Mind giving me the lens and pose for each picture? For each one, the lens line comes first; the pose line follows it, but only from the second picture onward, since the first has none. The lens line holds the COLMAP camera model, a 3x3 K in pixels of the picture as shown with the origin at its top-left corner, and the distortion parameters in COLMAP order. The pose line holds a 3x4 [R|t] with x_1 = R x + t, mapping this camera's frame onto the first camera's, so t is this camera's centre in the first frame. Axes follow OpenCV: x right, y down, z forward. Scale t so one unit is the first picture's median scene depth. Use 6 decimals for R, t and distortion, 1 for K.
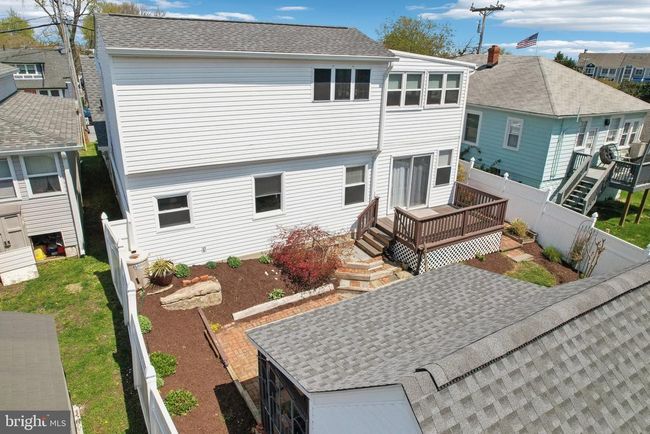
lens RADIAL K [[417.2, 0, 325.0], [0, 417.2, 217.0], [0, 0, 1]] dist [-0.077047, 0.068505]
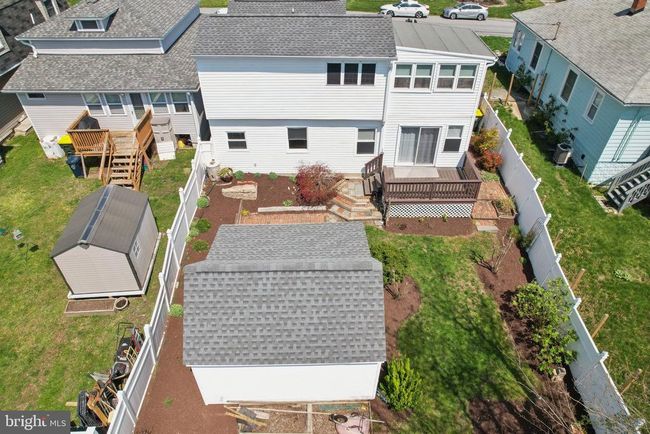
lens RADIAL K [[417.2, 0, 325.0], [0, 417.2, 217.0], [0, 0, 1]] dist [-0.077047, 0.068505]
pose [[0.876339, 0.297532, -0.378821, 0.599954], [-0.165562, 0.924567, 0.343170, -0.323058], [0.452349, -0.238015, 0.859494, -0.316822]]
